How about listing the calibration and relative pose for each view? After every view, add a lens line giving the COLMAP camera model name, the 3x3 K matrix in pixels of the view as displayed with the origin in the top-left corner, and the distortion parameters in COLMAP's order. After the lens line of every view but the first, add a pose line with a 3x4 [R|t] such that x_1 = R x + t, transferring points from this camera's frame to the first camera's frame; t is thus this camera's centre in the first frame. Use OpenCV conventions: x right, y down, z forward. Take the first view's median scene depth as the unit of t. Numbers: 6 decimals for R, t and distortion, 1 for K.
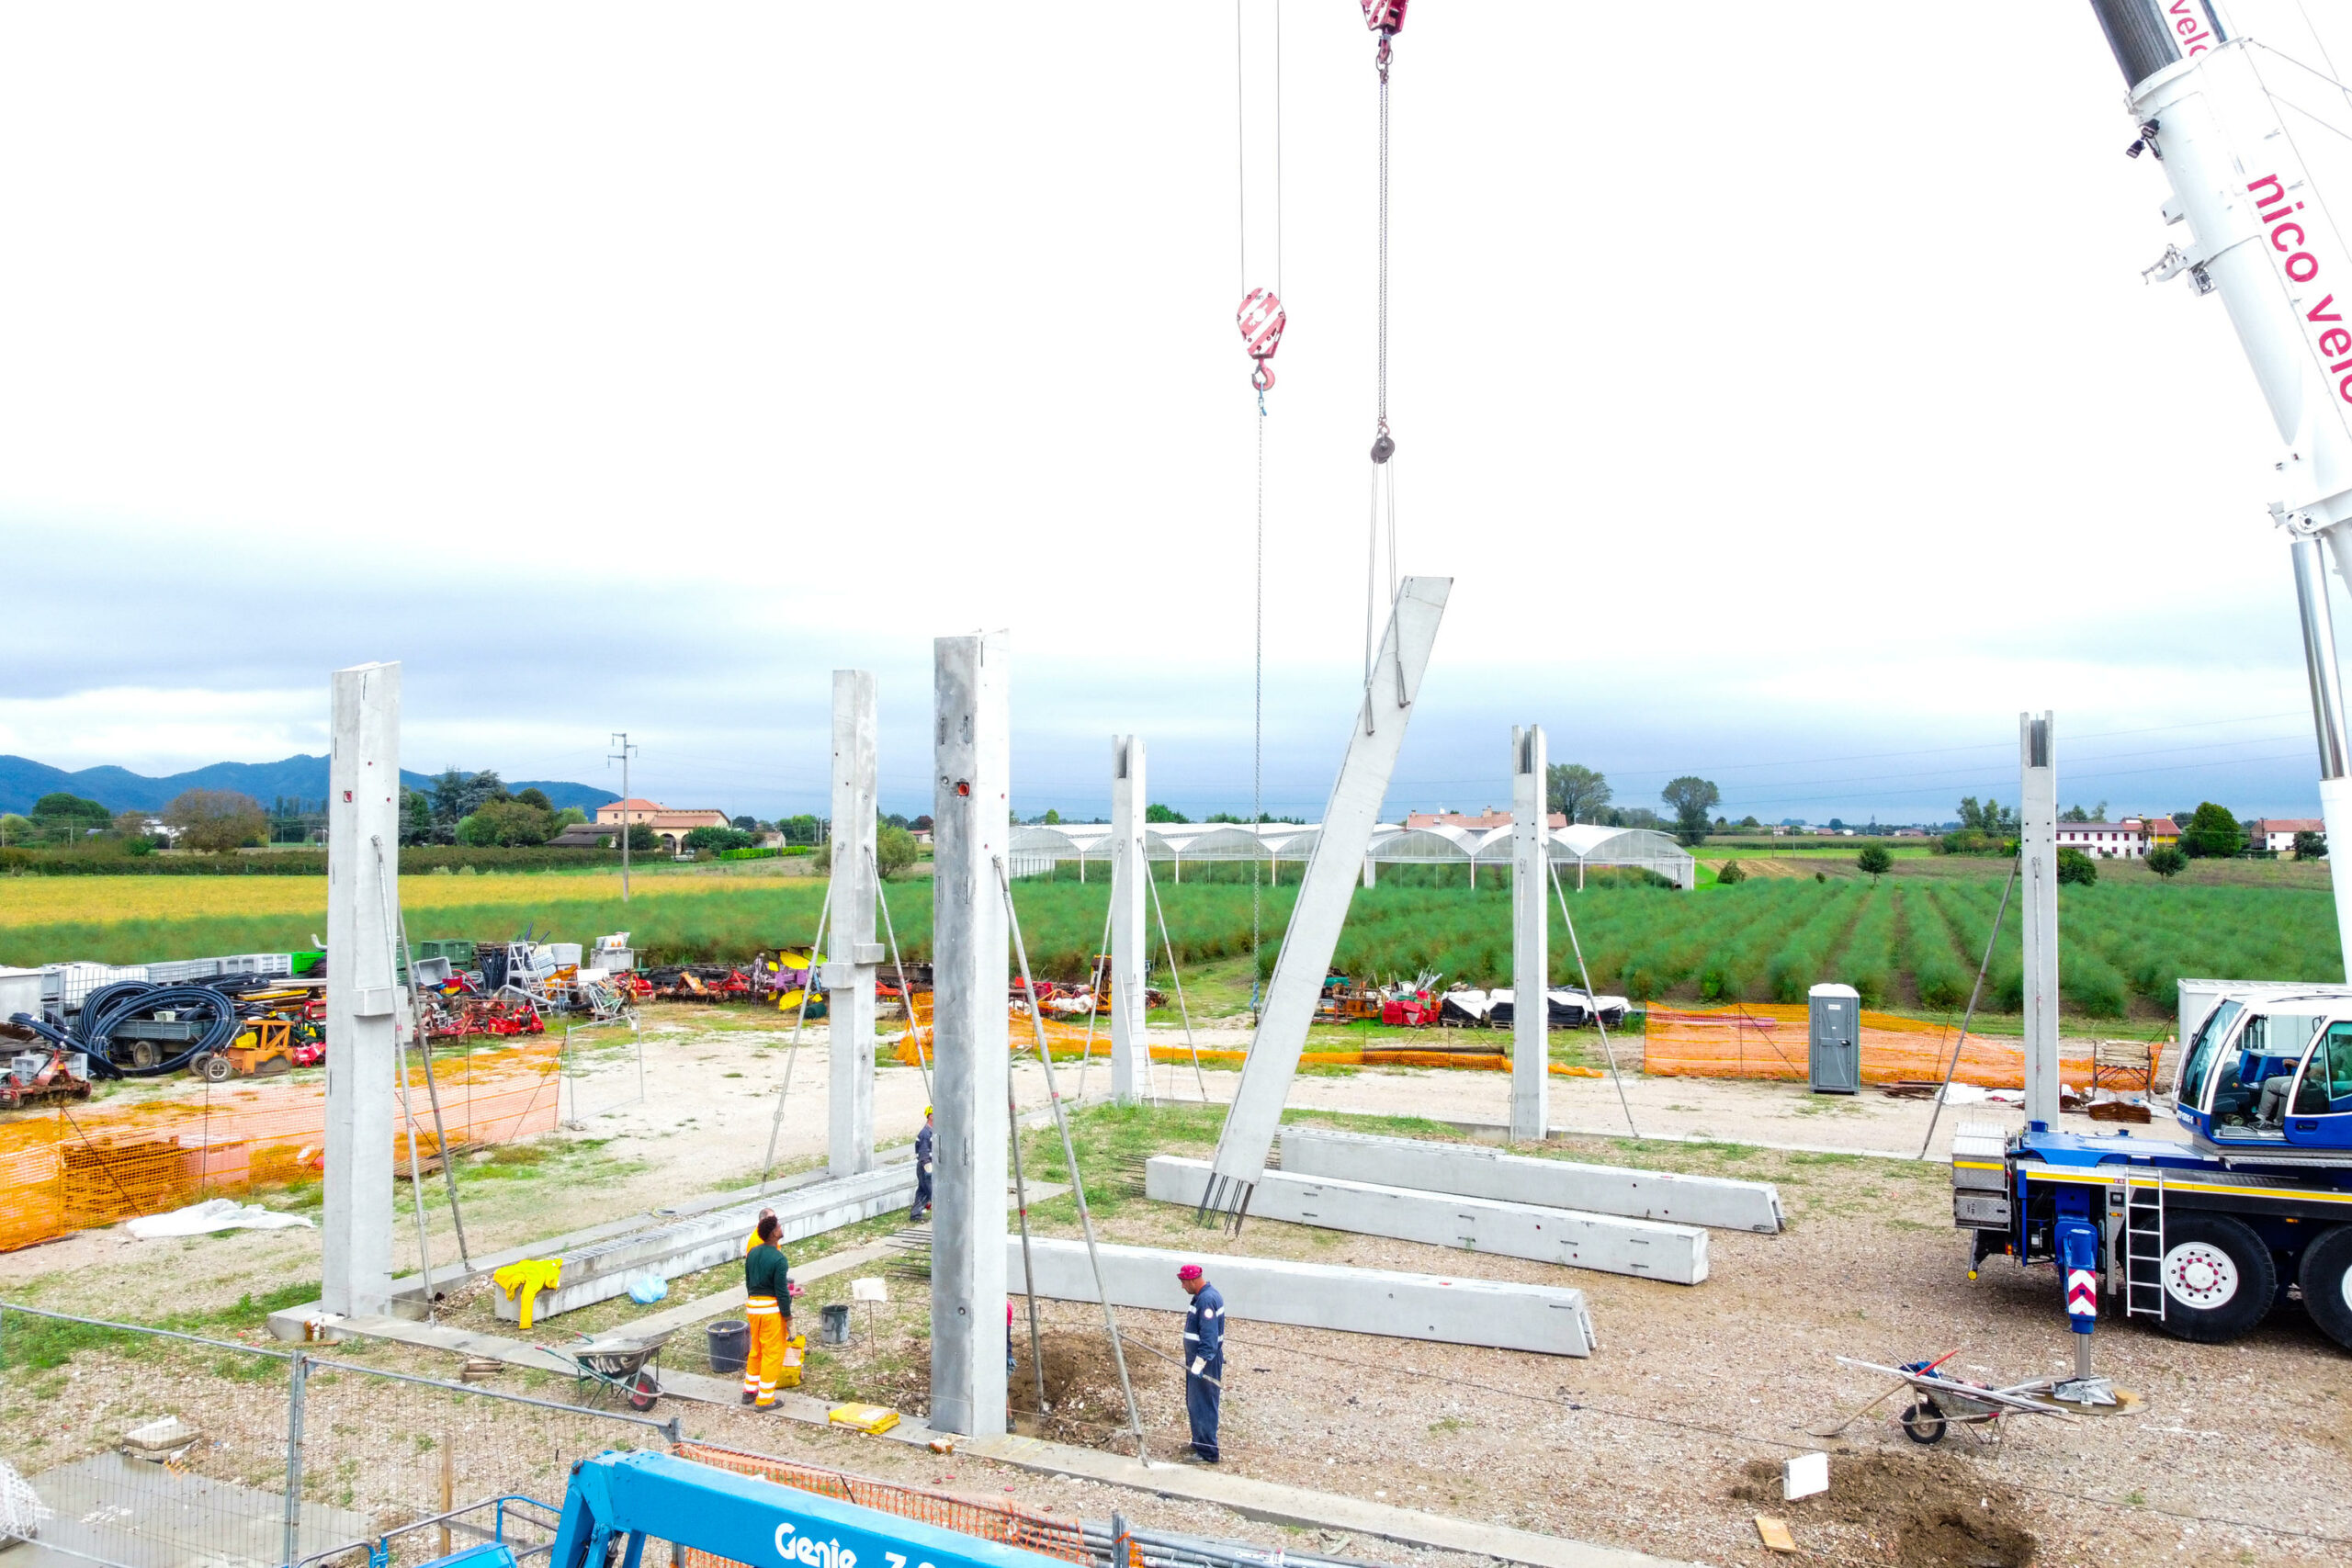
lens RADIAL K [[1756.4, 0, 1185.1], [0, 1756.4, 780.4], [0, 0, 1]] dist [0.009855, -0.017834]
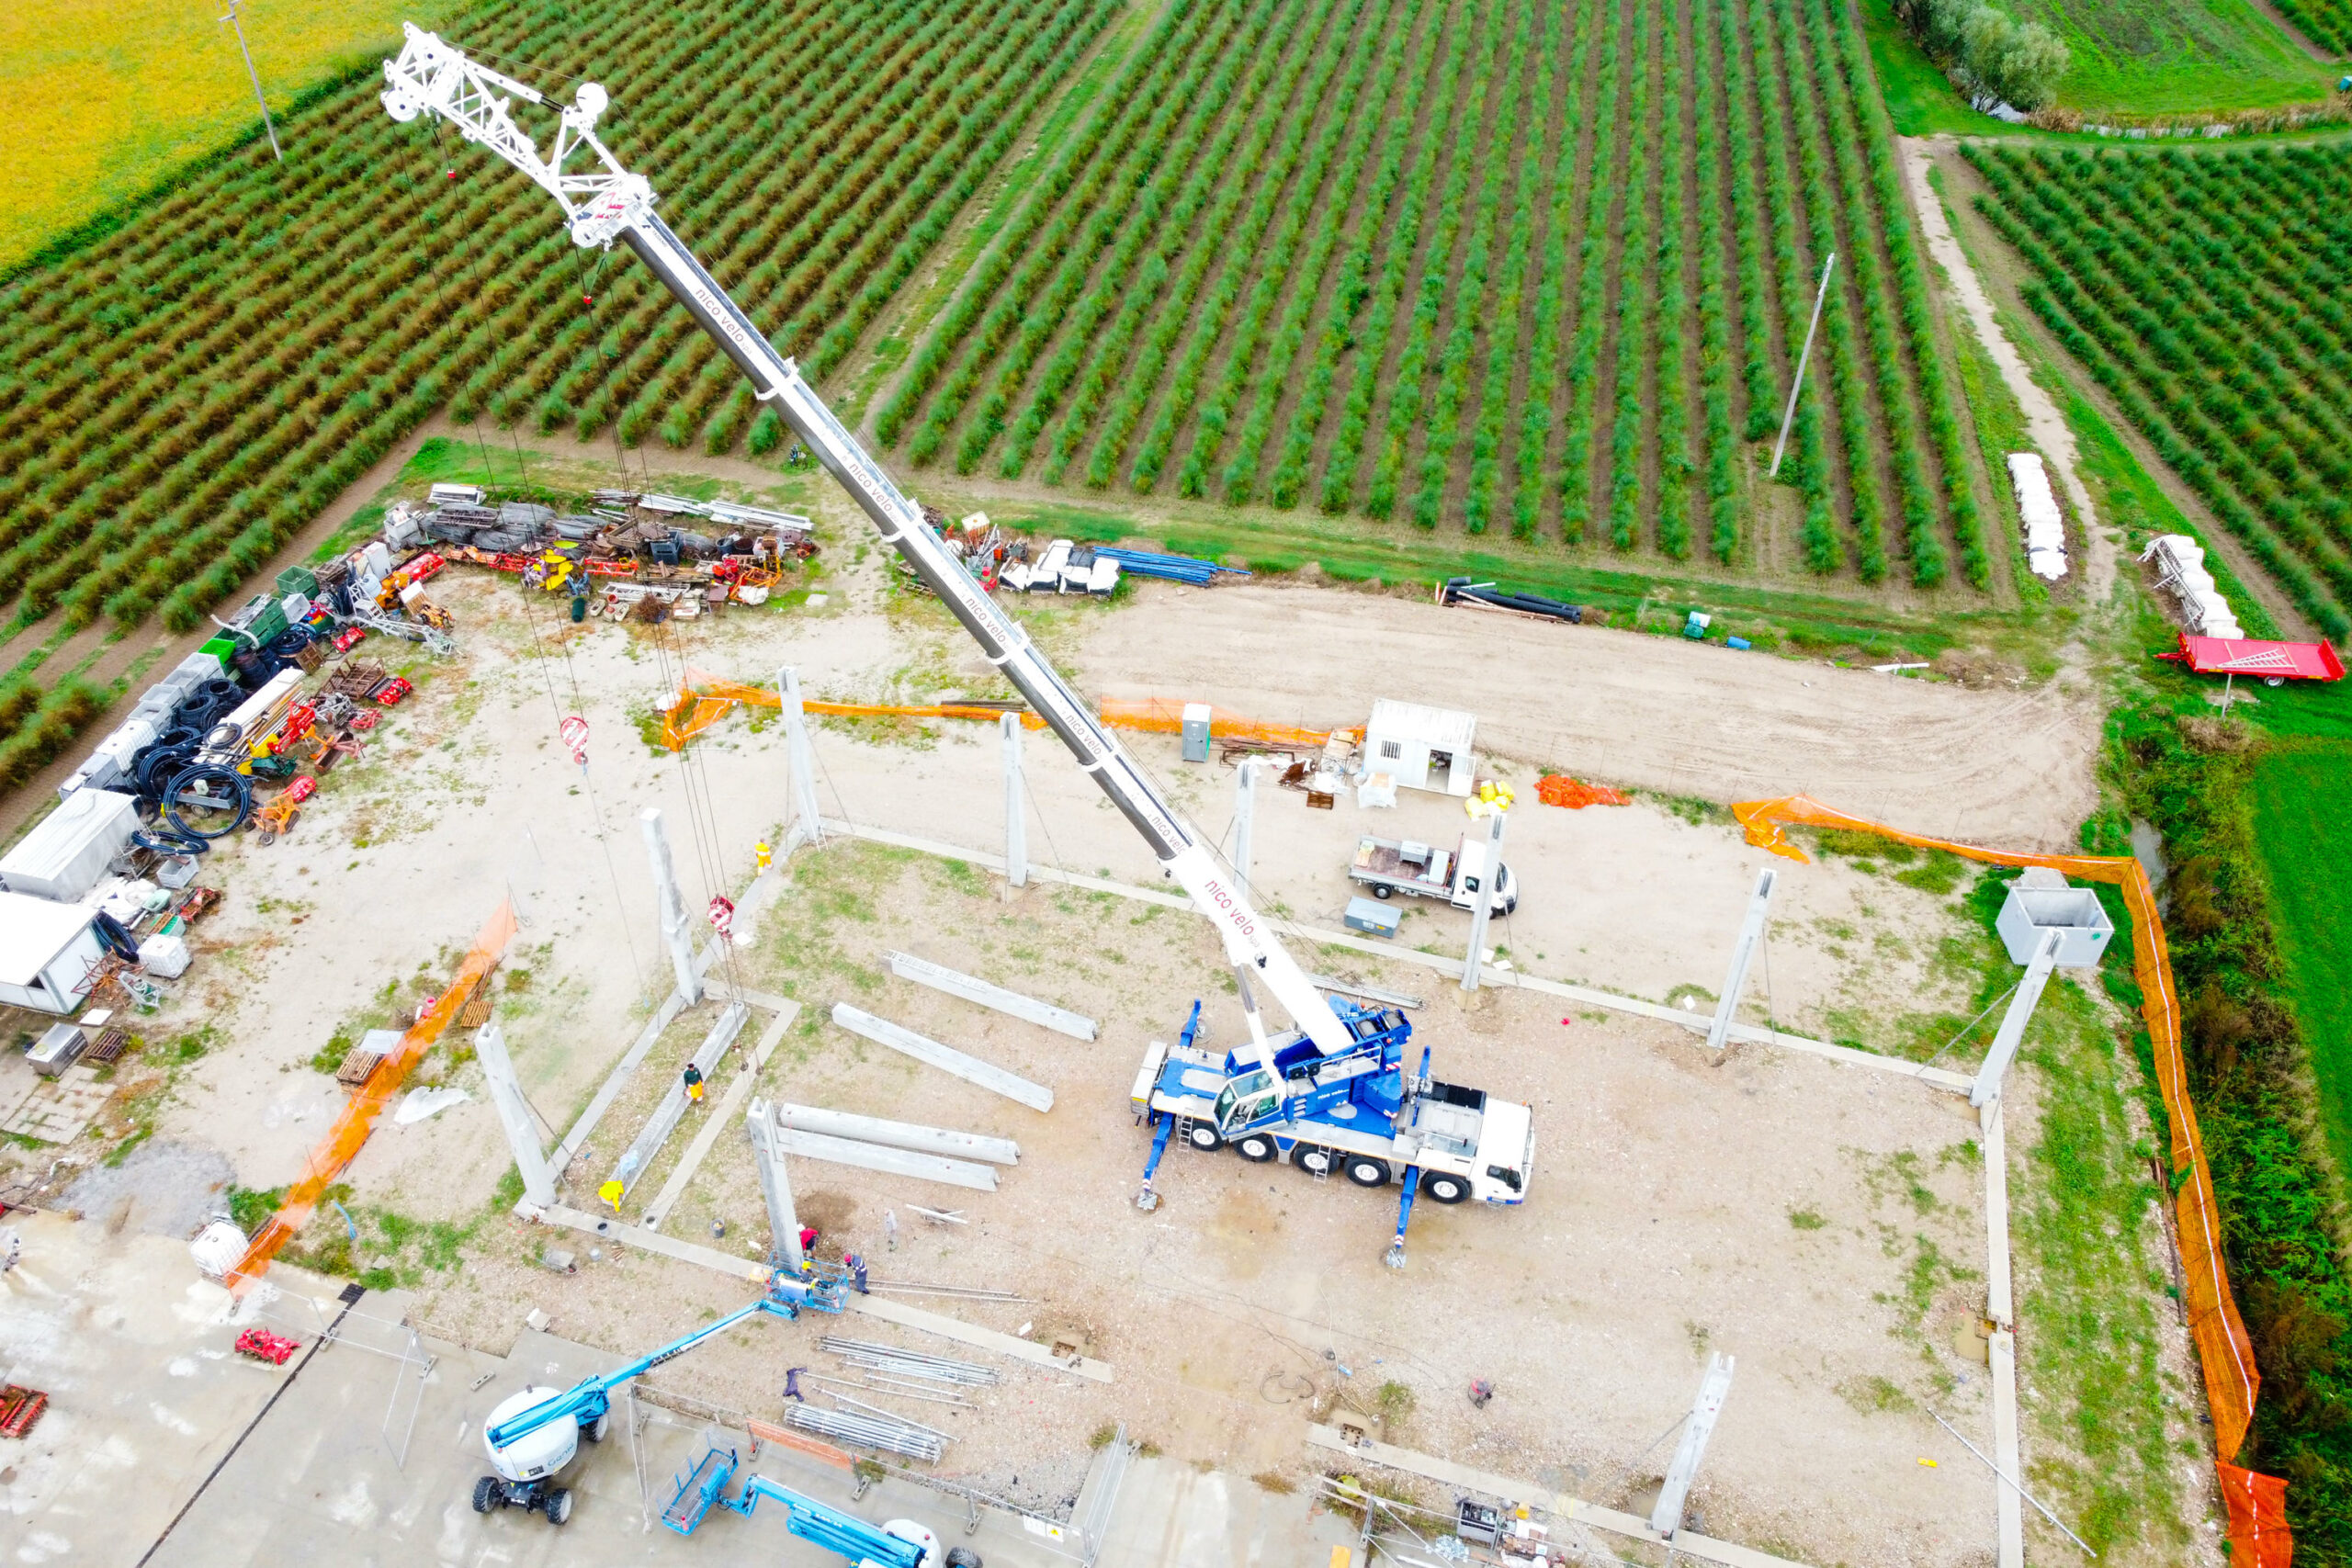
lens RADIAL K [[1756.4, 0, 1166.9], [0, 1756.4, 789.8], [0, 0, 1]] dist [0.009855, -0.017834]
pose [[0.985496, -0.105748, 0.132721, 0.086096], [-0.009823, 0.745241, 0.666723, -0.977851], [-0.169414, -0.658357, 0.733393, -0.355613]]
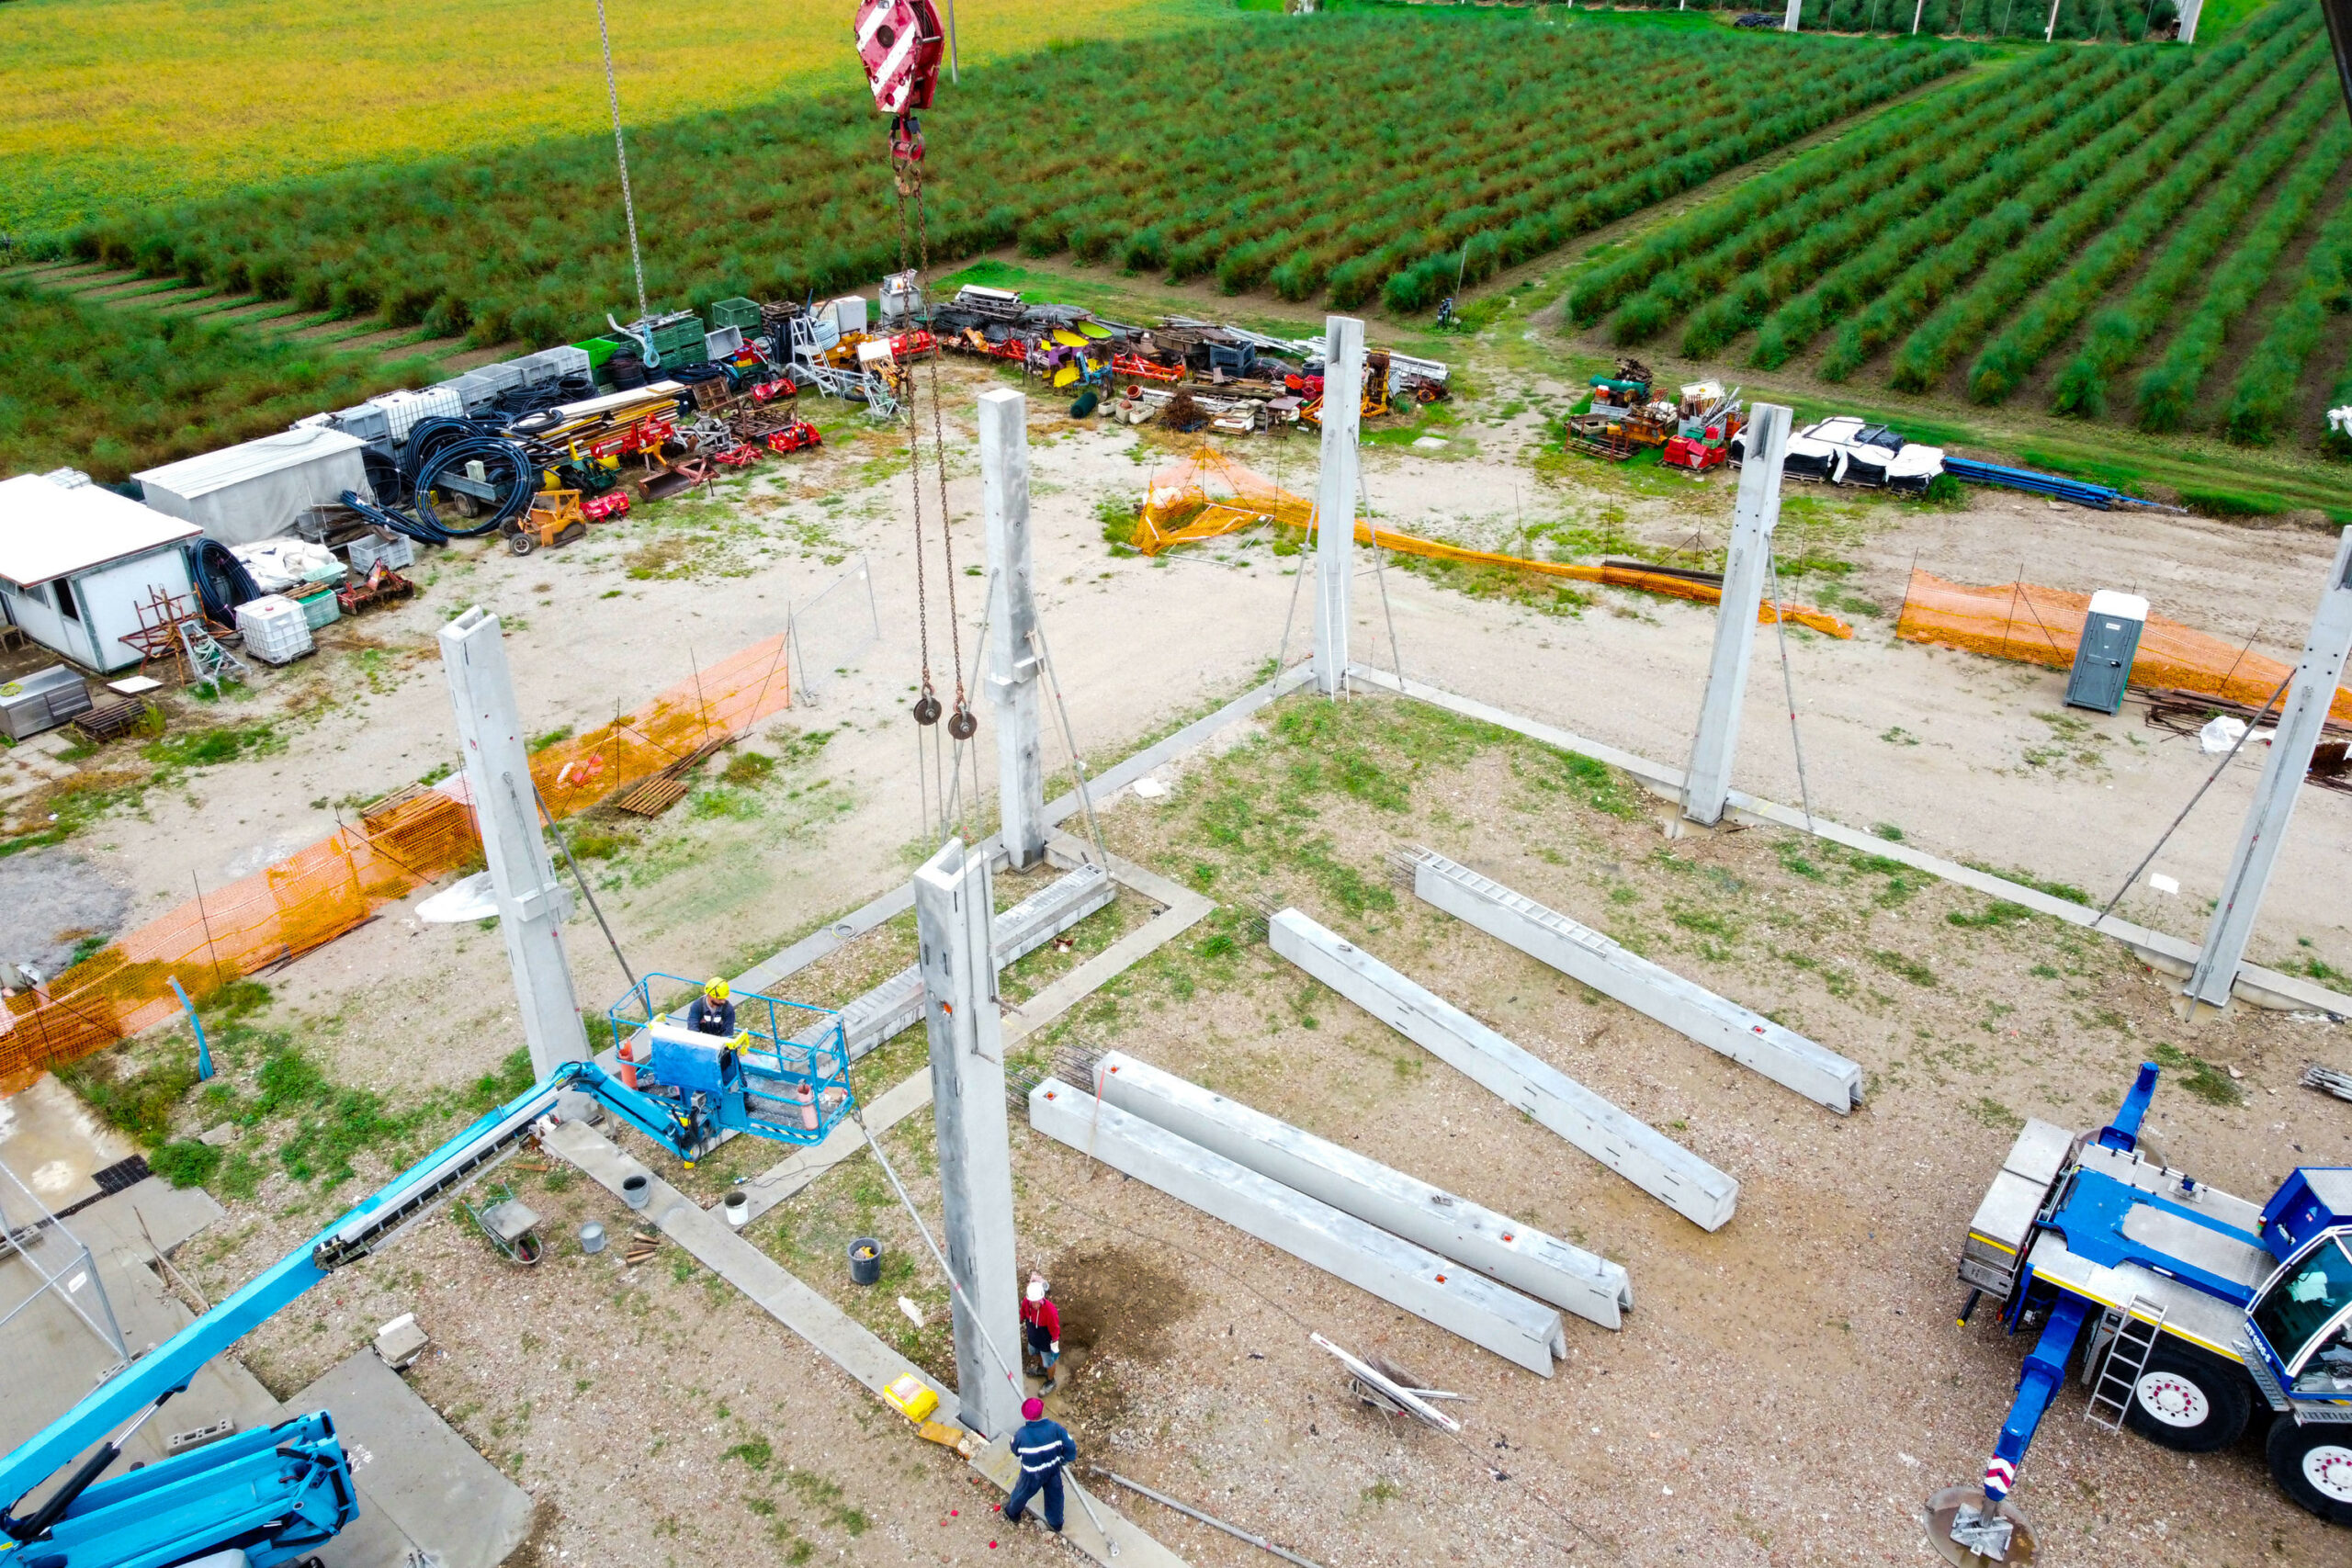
lens RADIAL K [[1756.4, 0, 1195.8], [0, 1756.4, 781.8], [0, 0, 1]] dist [0.009855, -0.017834]
pose [[0.976614, 0.102091, -0.189216, 0.081620], [0.010245, 0.856973, 0.515259, -0.259734], [0.214756, -0.505148, 0.835886, 0.092277]]
